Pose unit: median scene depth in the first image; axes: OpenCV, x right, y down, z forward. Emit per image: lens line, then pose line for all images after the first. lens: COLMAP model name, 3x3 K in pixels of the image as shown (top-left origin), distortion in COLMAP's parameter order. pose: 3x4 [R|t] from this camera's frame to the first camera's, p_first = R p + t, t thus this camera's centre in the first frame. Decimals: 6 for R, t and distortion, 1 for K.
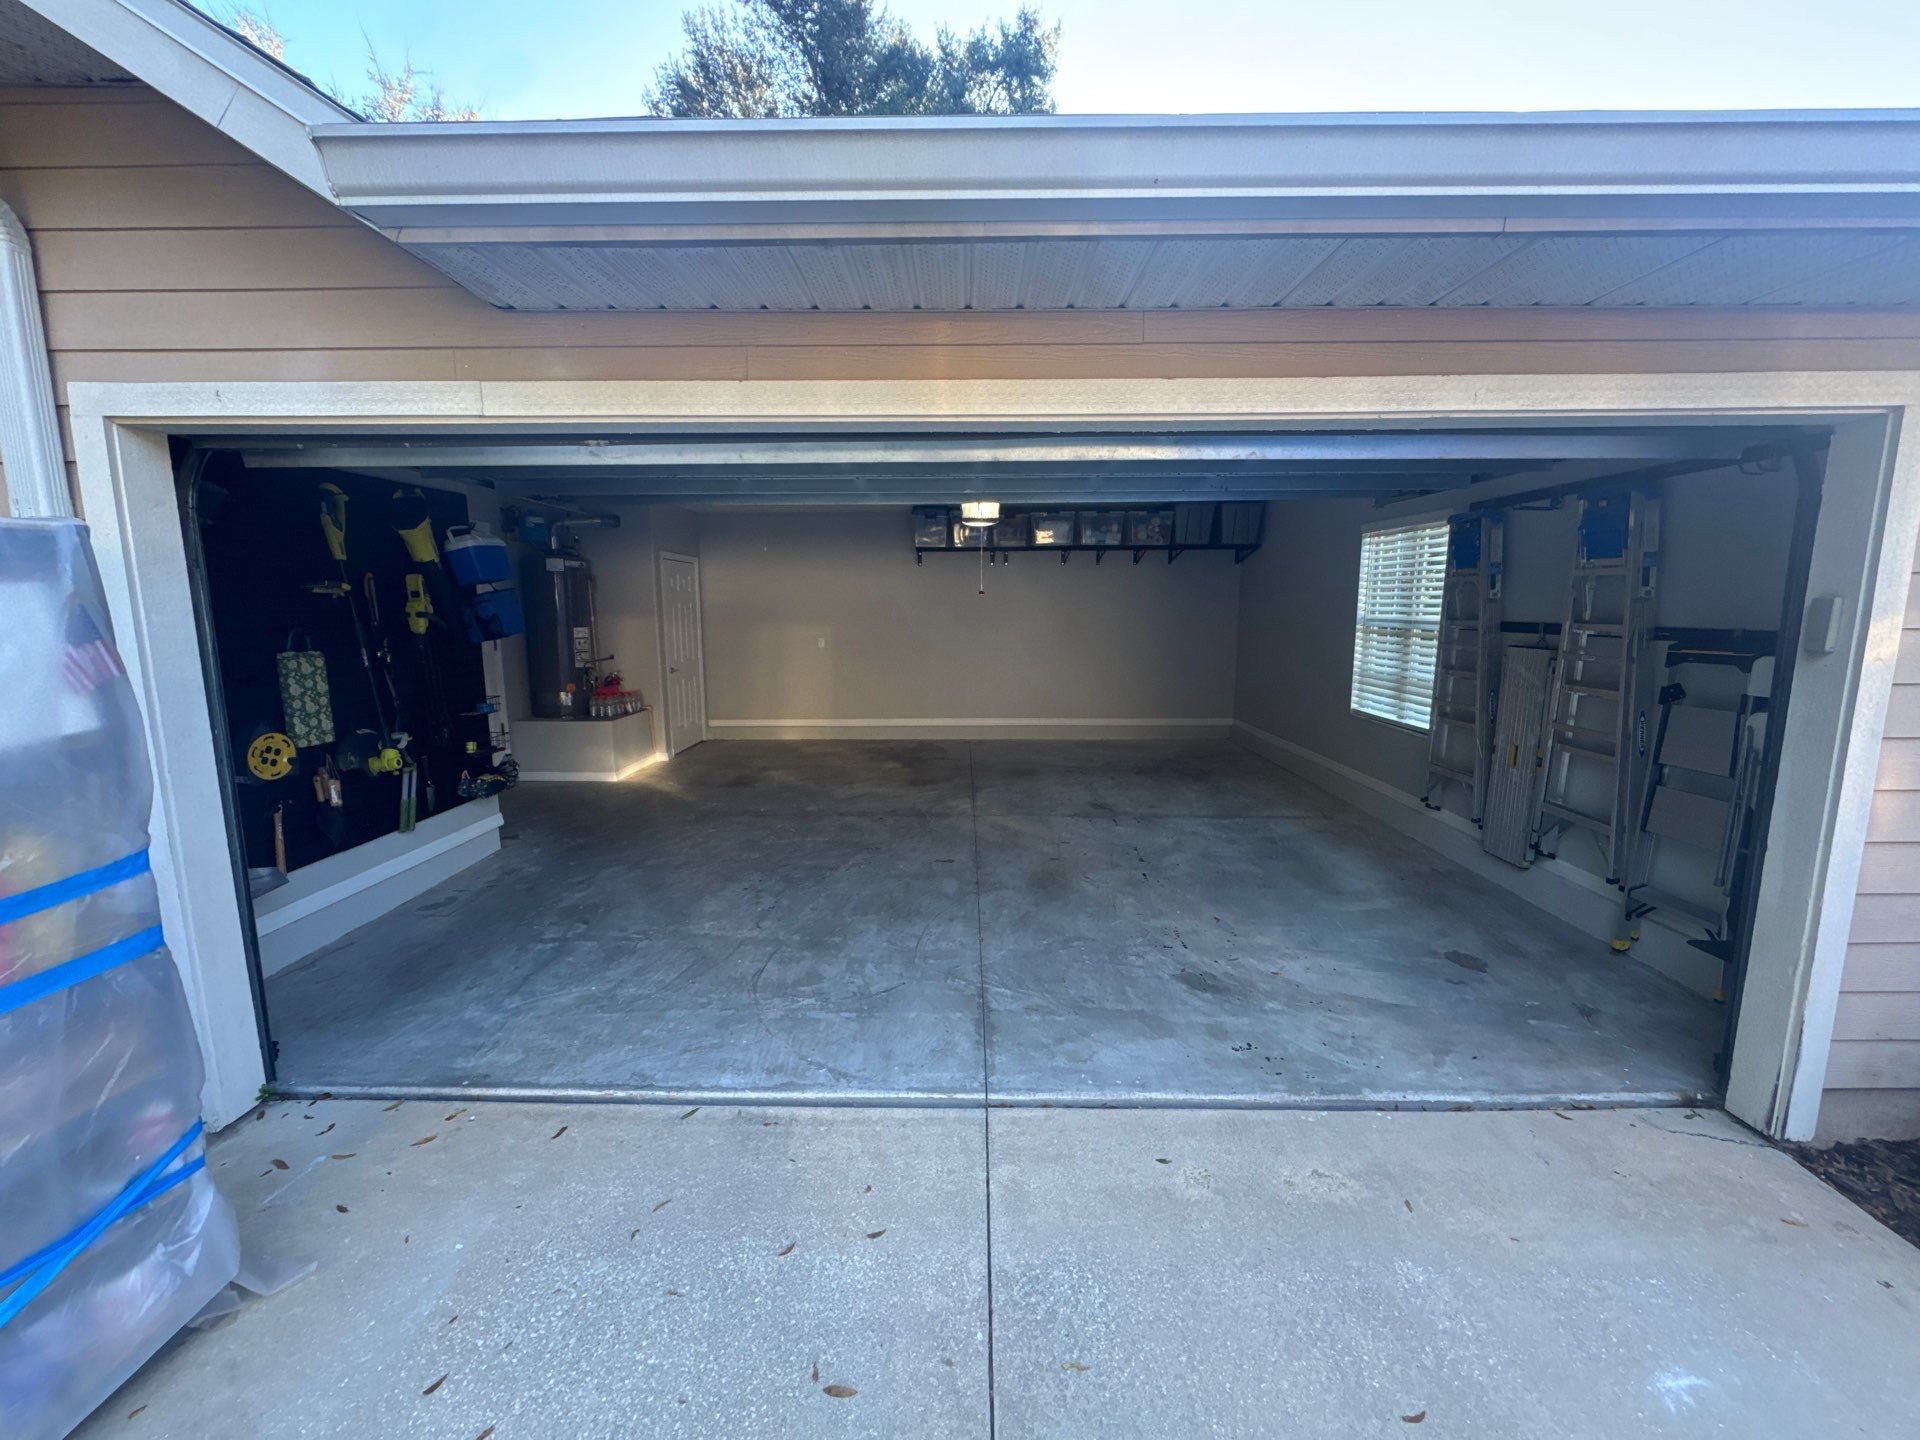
lens RADIAL K [[762.2, 0, 960.0], [0, 762.2, 720.0], [0, 0, 1]] dist [-0.001309, -0.000456]
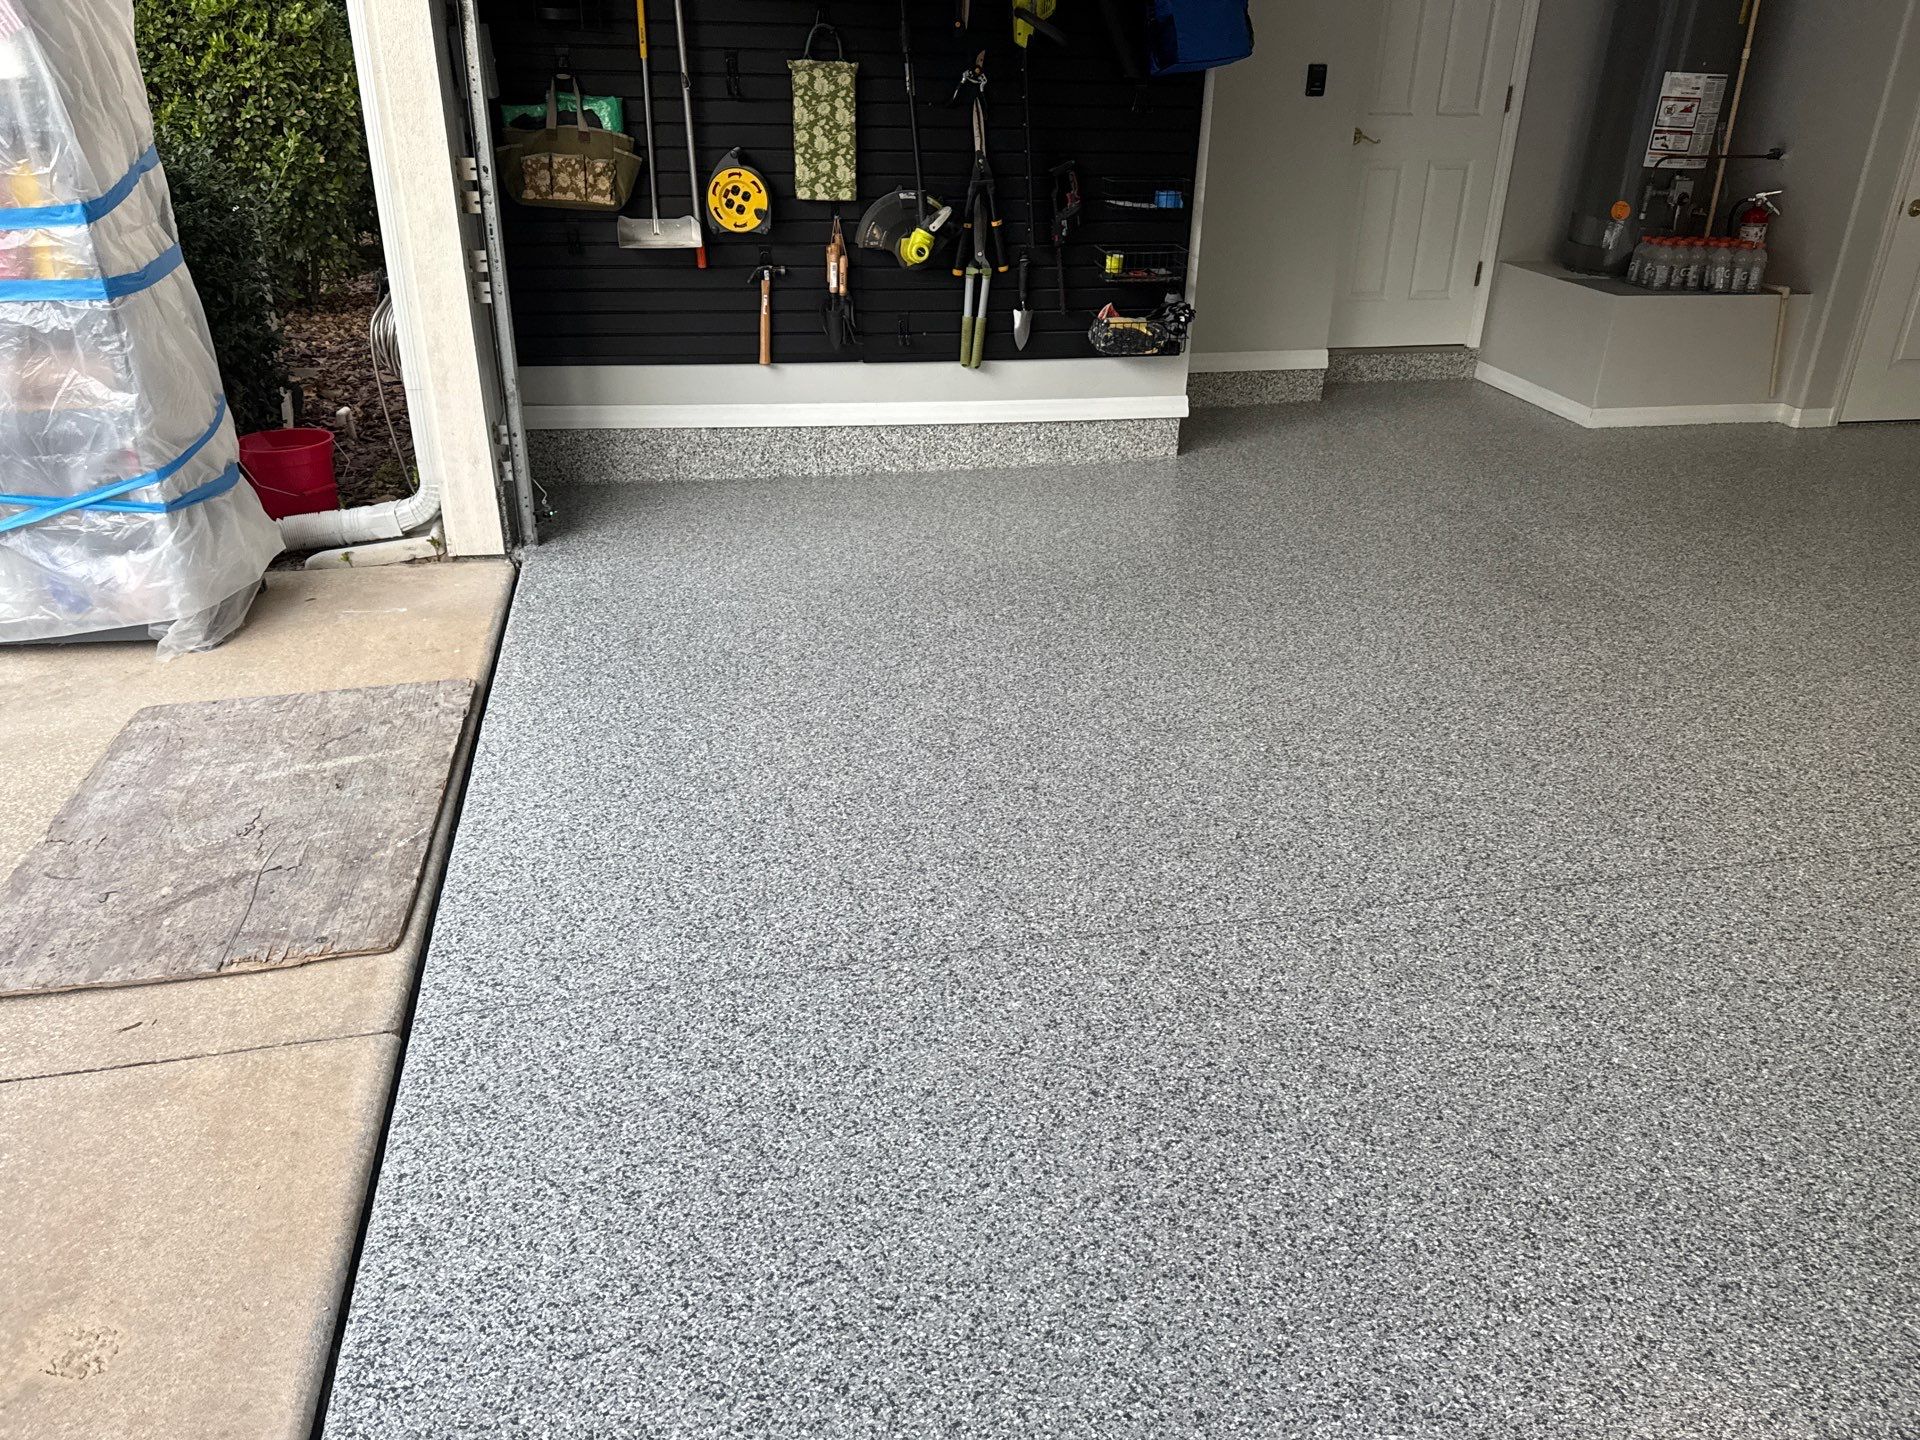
lens RADIAL K [[1430.5, 0, 960.0], [0, 1430.5, 720.0], [0, 0, 1]] dist [0.079476, -0.095528]
pose [[0.208486, 0.430802, -0.878034, 0.647970], [-0.169861, 0.900068, 0.401280, -0.100391], [0.963162, 0.065482, 0.260828, 0.809155]]
